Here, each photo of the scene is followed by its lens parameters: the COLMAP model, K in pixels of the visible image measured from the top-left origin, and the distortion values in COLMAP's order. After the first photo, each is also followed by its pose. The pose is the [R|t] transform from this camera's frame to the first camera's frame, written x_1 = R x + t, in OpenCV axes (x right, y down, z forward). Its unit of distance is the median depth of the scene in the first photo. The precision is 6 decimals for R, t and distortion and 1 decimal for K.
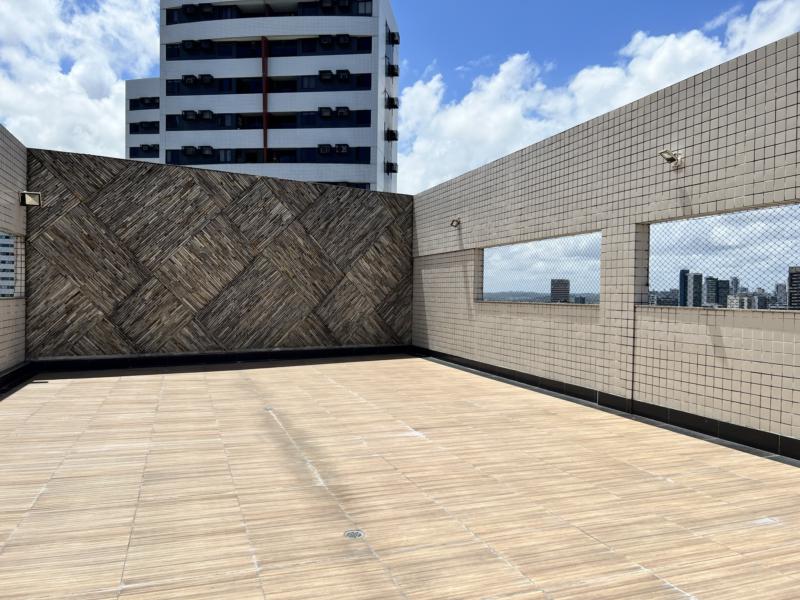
lens RADIAL K [[572.7, 0, 400.0], [0, 572.7, 300.0], [0, 0, 1]] dist [0.057941, -0.058397]
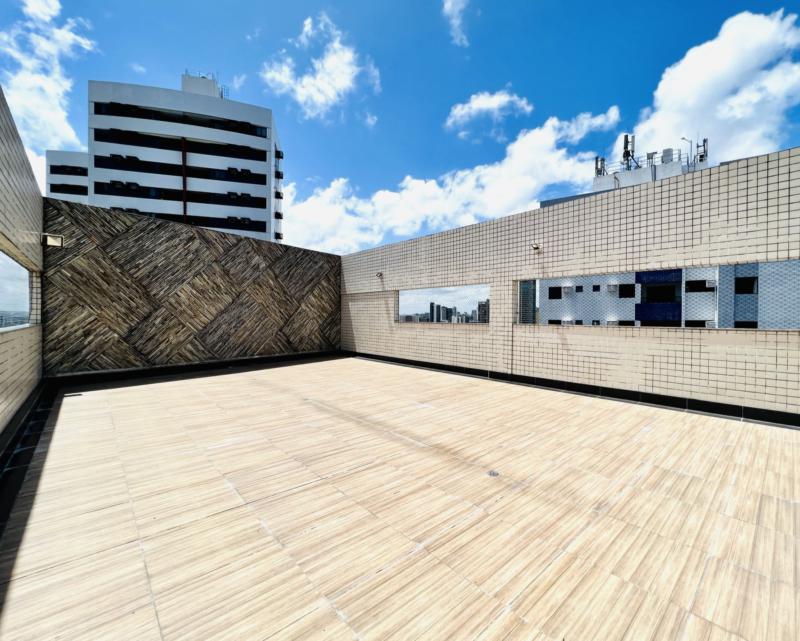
lens RADIAL K [[335.2, 0, 400.0], [0, 335.2, 320.5], [0, 0, 1]] dist [0.000675, 0.000064]
pose [[0.920156, -0.011661, 0.391378, -0.234908], [0.009964, 0.999930, 0.006367, -0.008130], [-0.391425, -0.001959, 0.920208, 0.089680]]
